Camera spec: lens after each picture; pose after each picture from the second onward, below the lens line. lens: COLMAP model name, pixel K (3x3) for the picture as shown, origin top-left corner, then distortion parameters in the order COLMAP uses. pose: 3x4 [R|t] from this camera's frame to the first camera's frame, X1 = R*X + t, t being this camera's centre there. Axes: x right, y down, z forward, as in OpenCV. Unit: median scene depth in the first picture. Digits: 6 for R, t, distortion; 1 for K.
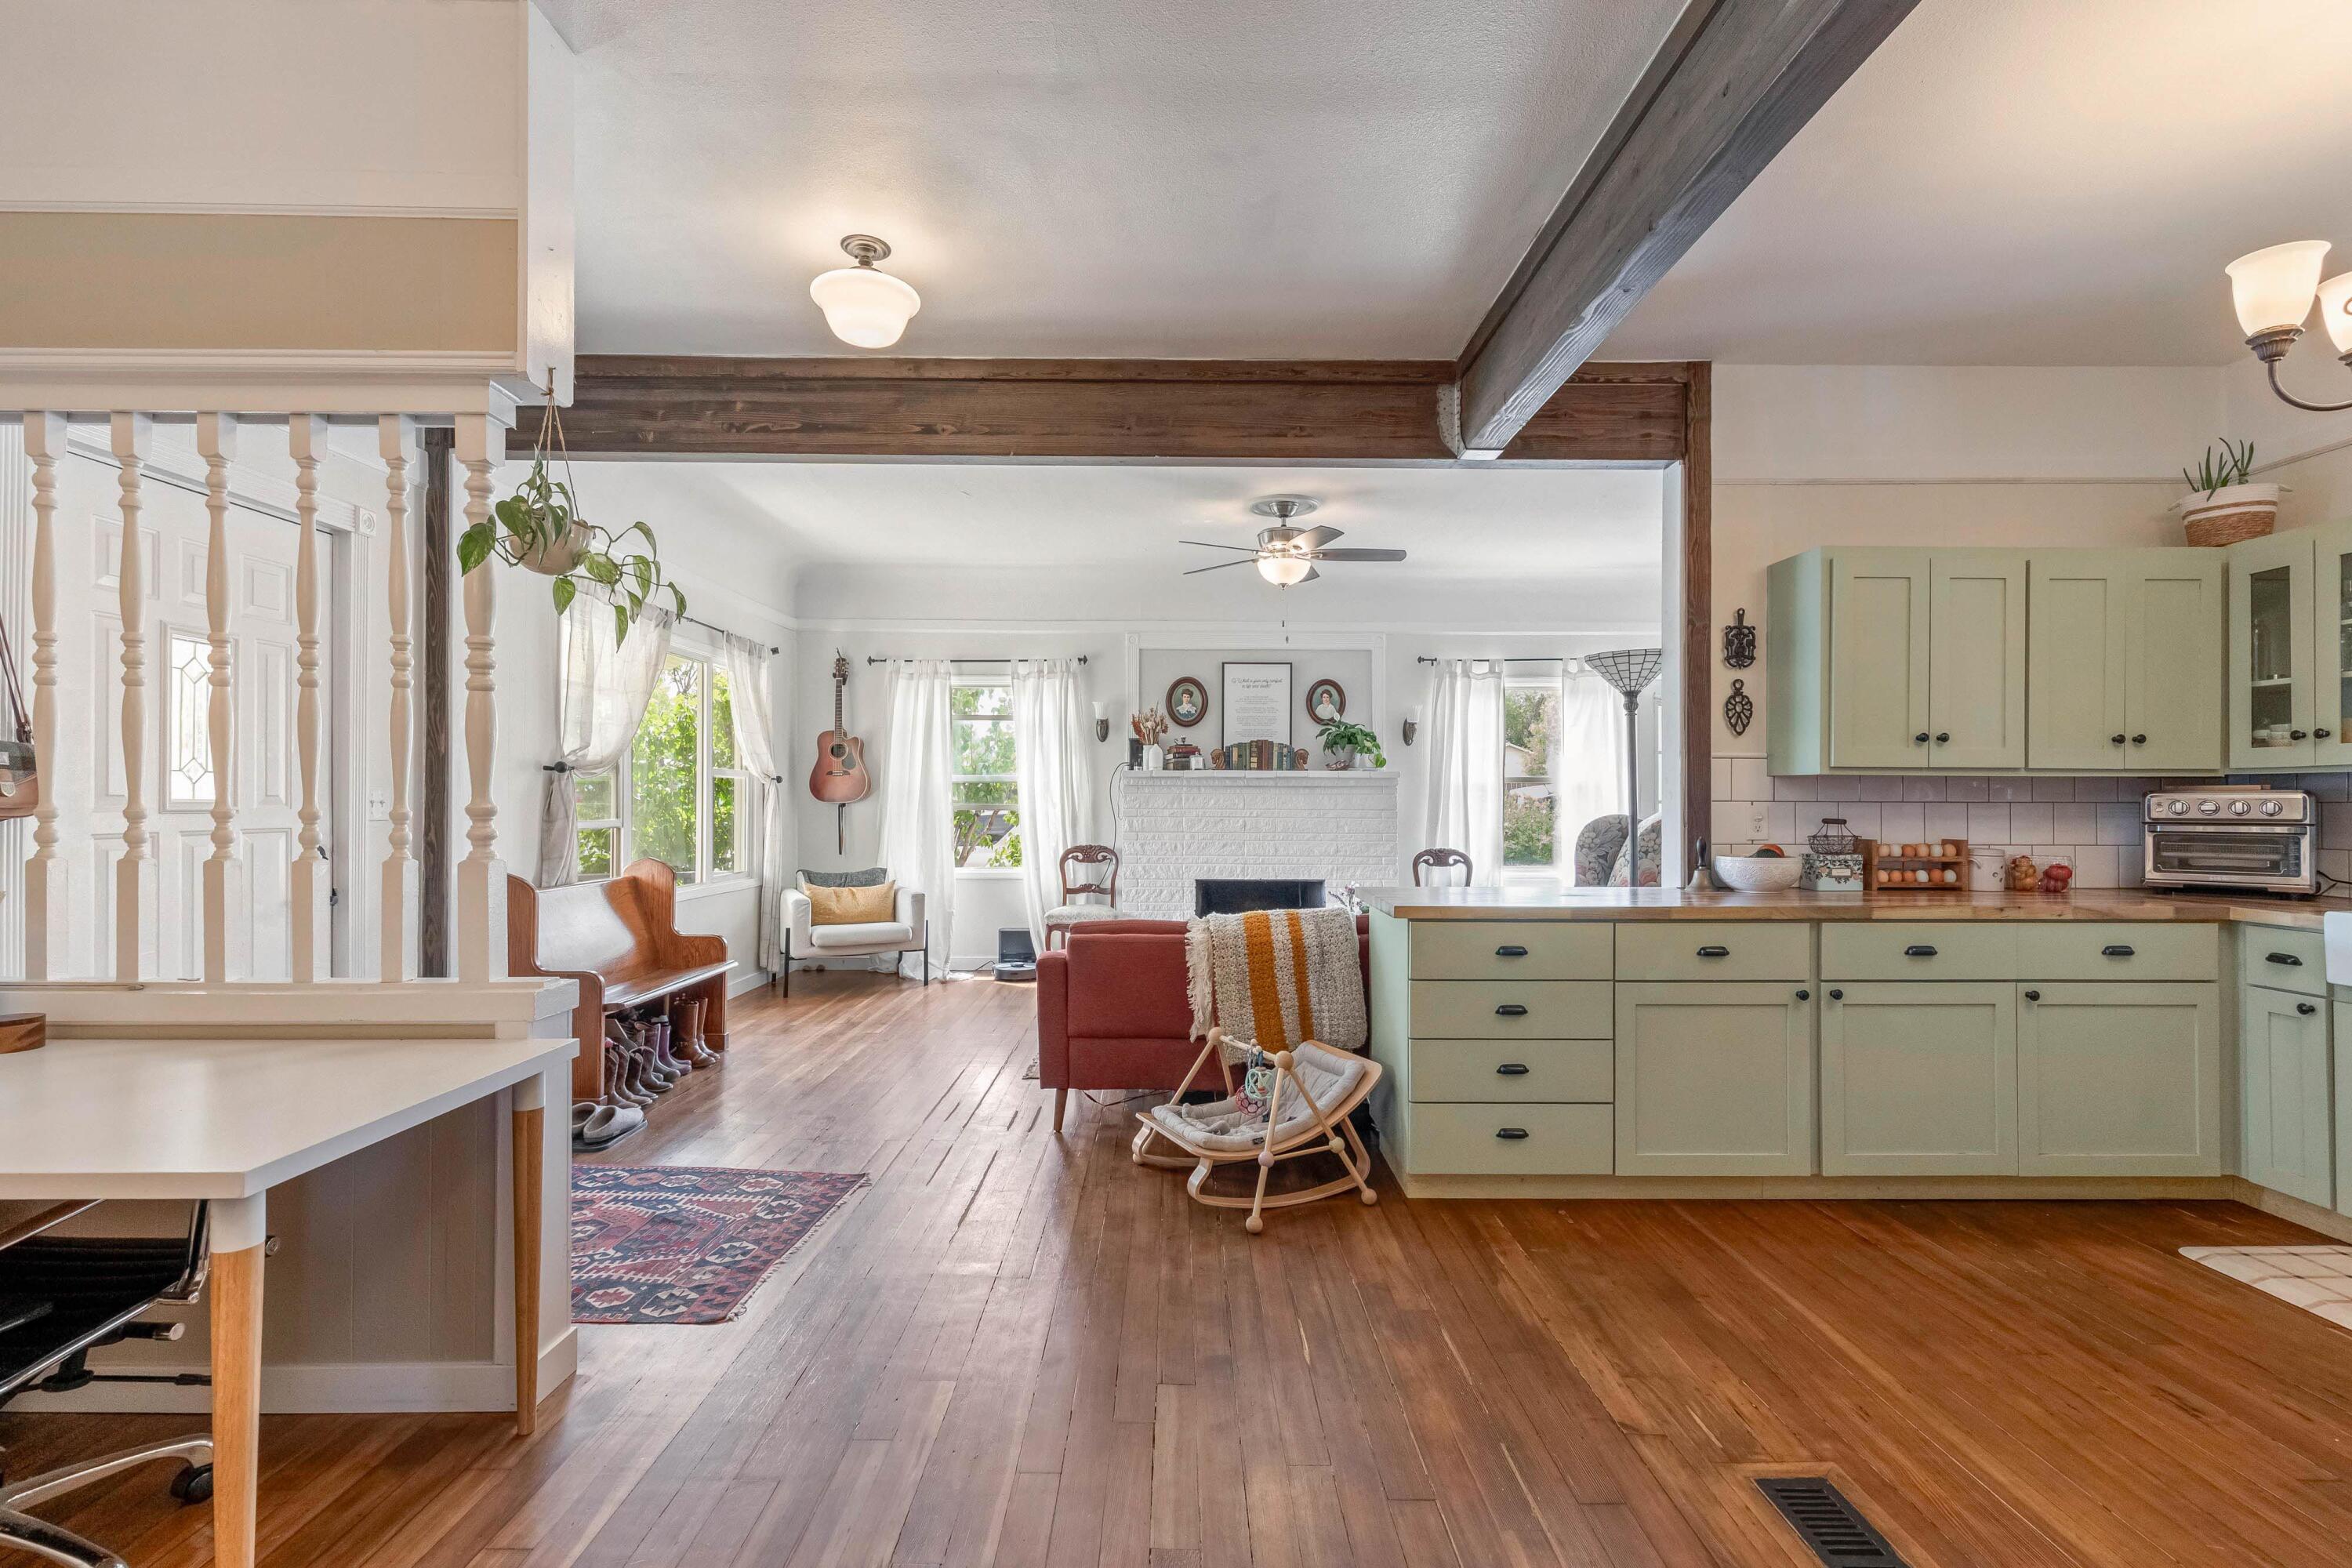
lens RADIAL K [[1060.2, 0, 1183.1], [0, 1060.2, 783.8], [0, 0, 1]] dist [-0.000090, 0.000611]
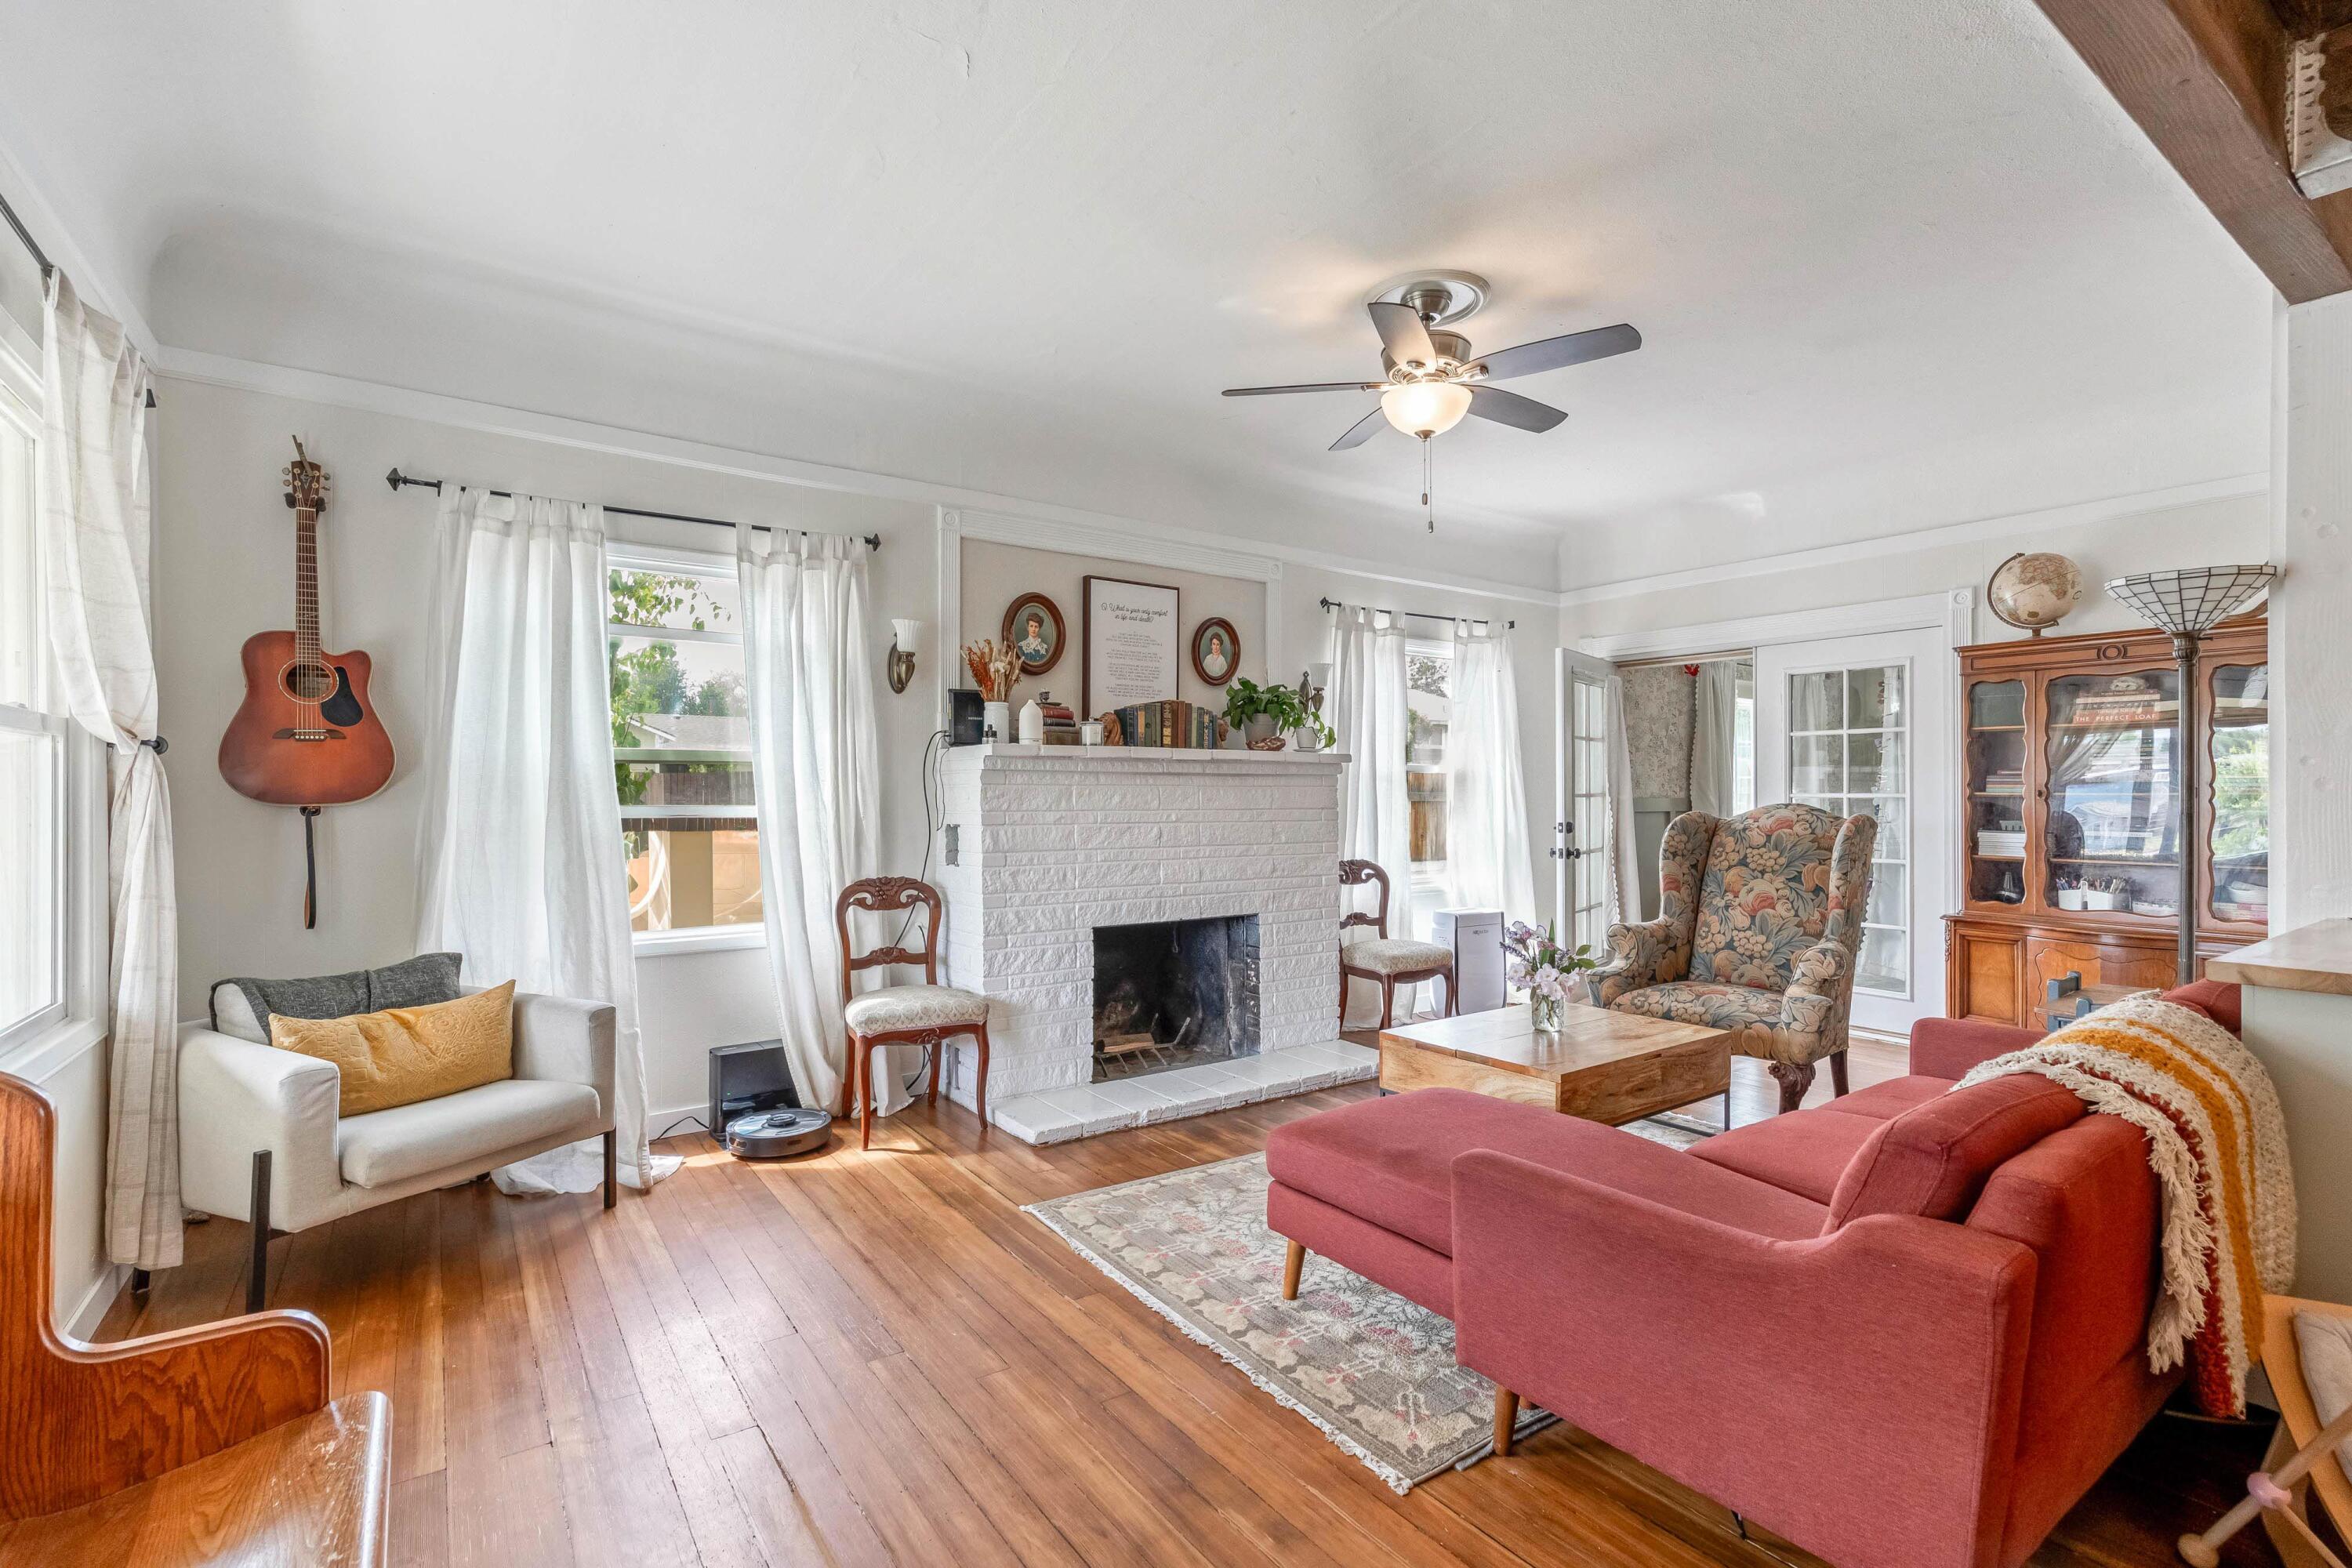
lens RADIAL K [[1060.2, 0, 1173.8], [0, 1060.2, 790.7], [0, 0, 1]] dist [-0.000090, 0.000611]
pose [[0.820608, -0.001229, 0.571490, -0.316701], [-0.004064, 0.999960, 0.007986, 0.008265], [-0.571477, -0.008876, 0.820570, 0.516868]]
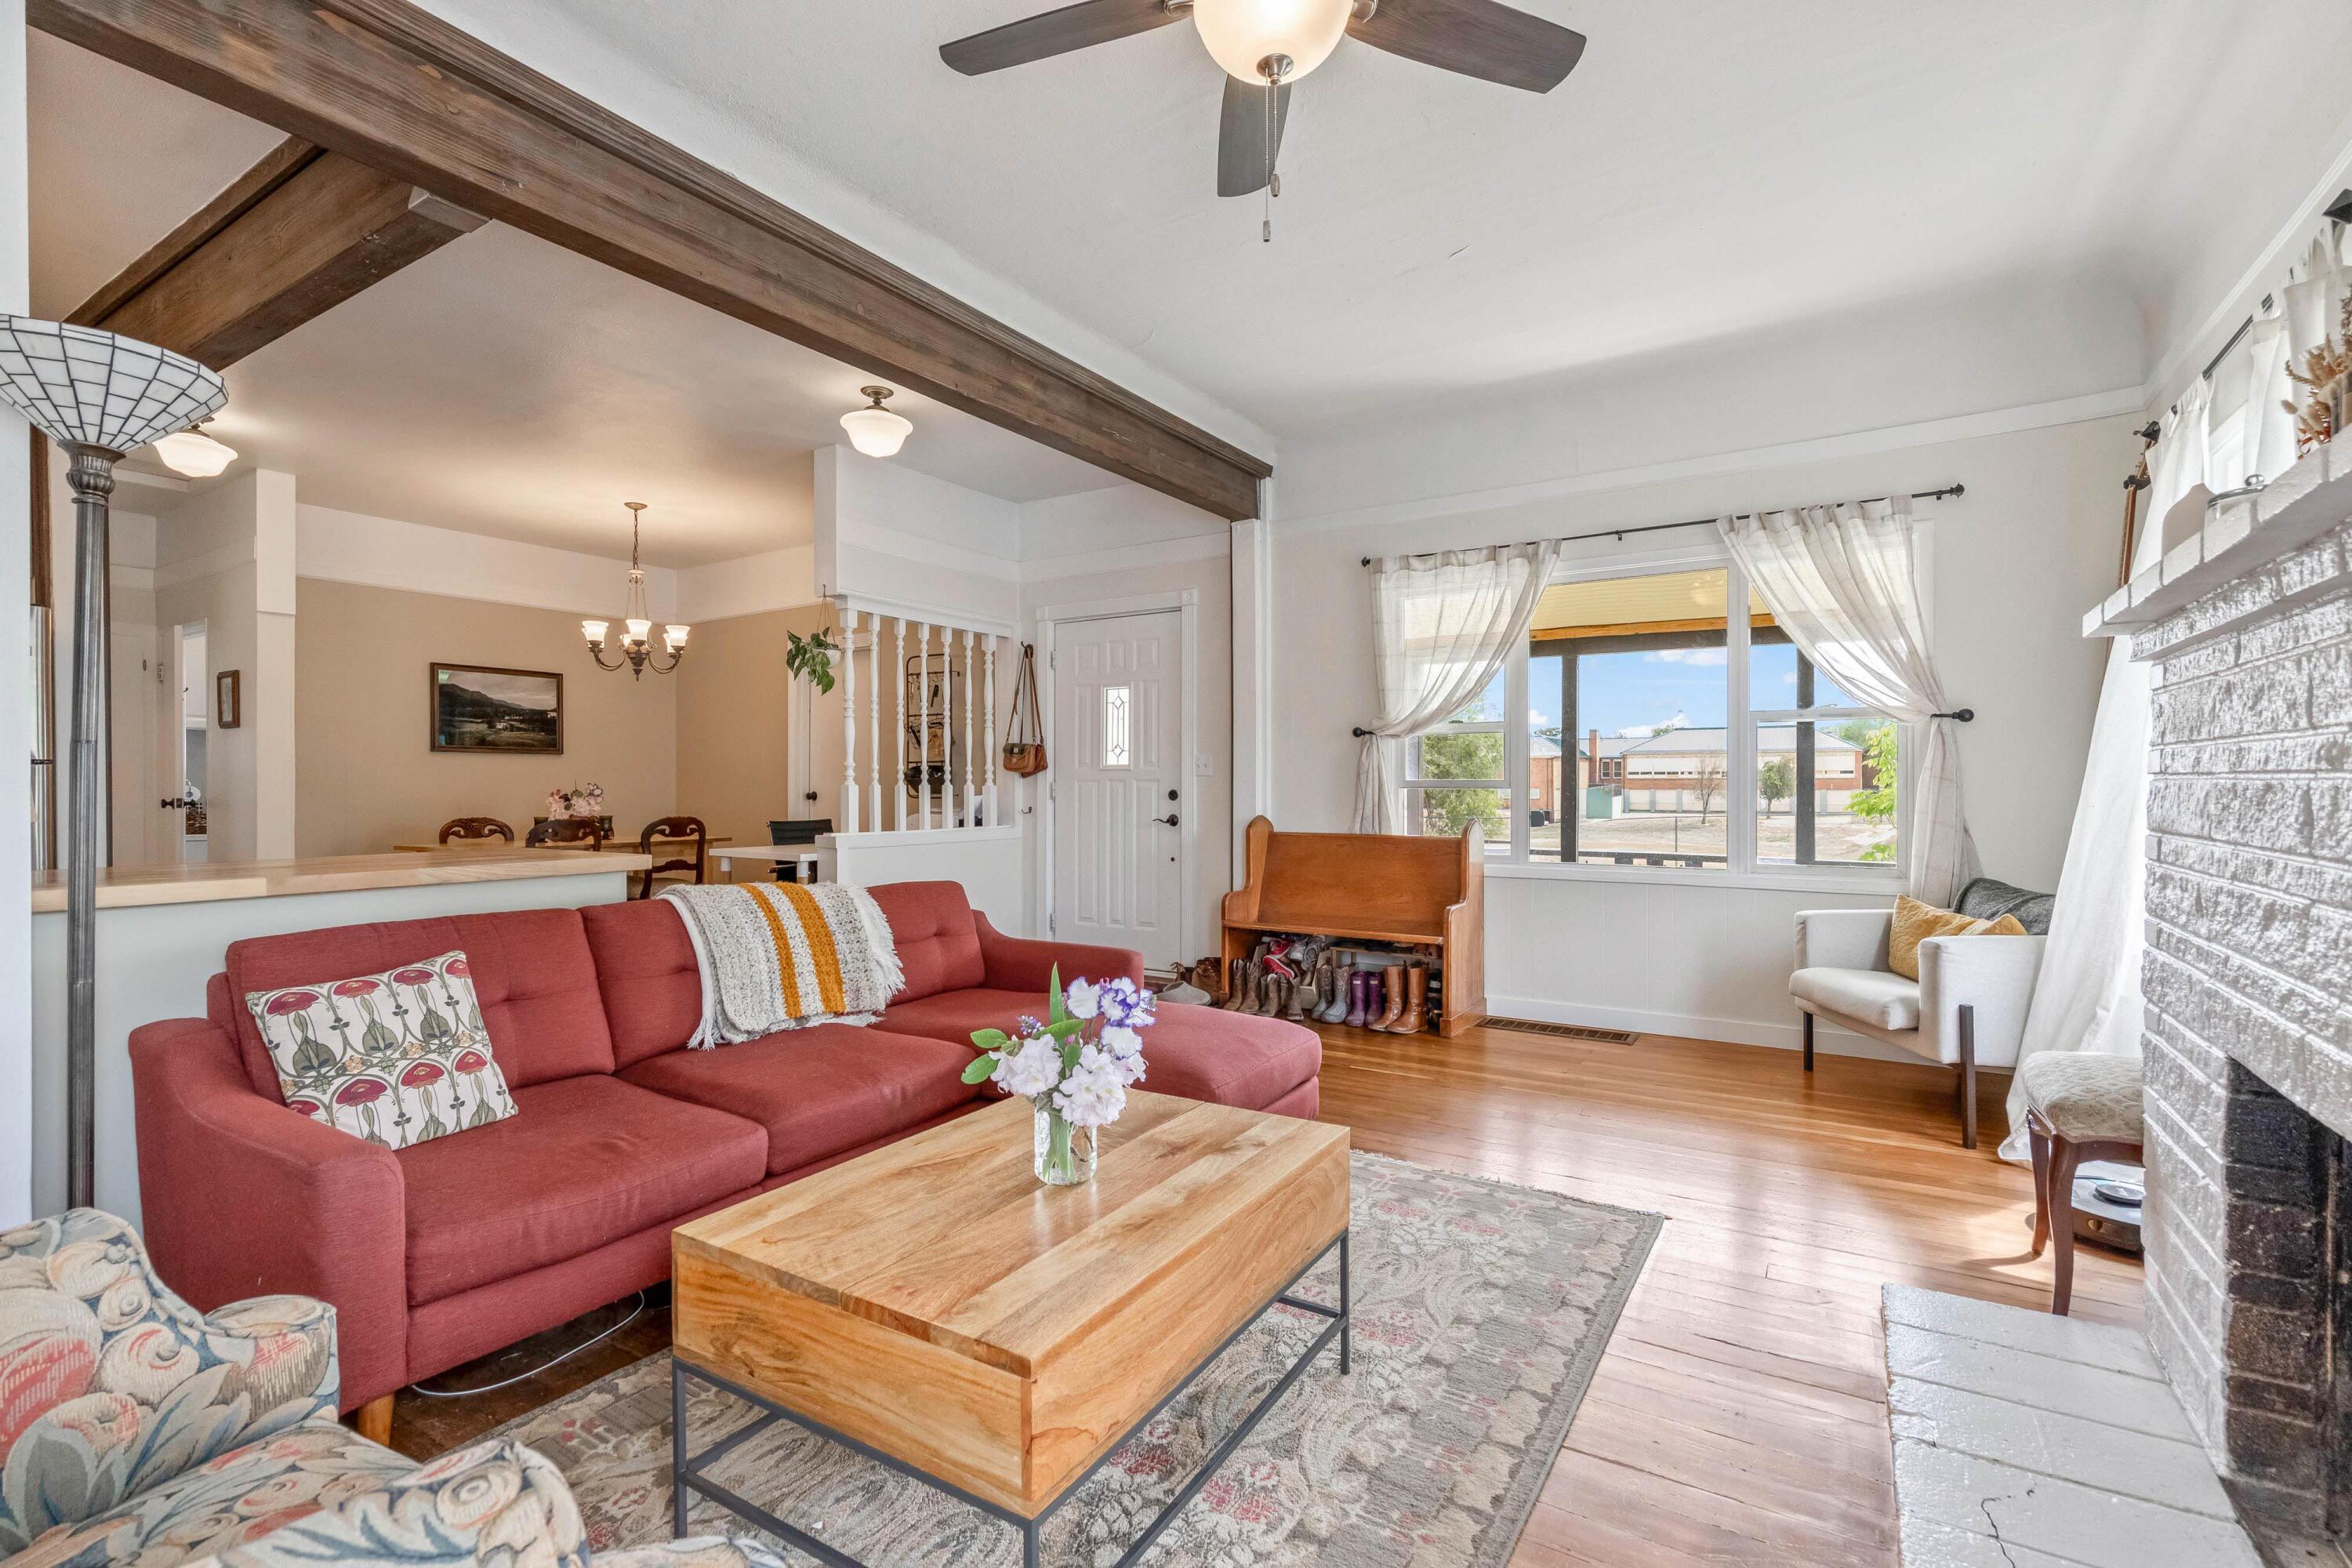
lens RADIAL K [[1060.2, 0, 1173.1], [0, 1060.2, 800.7], [0, 0, 1]] dist [-0.000090, 0.000611]
pose [[-0.542157, 0.010044, -0.840217, 0.338158], [0.013119, 0.999908, 0.003488, 0.036125], [0.840175, -0.009132, -0.542239, 1.004867]]
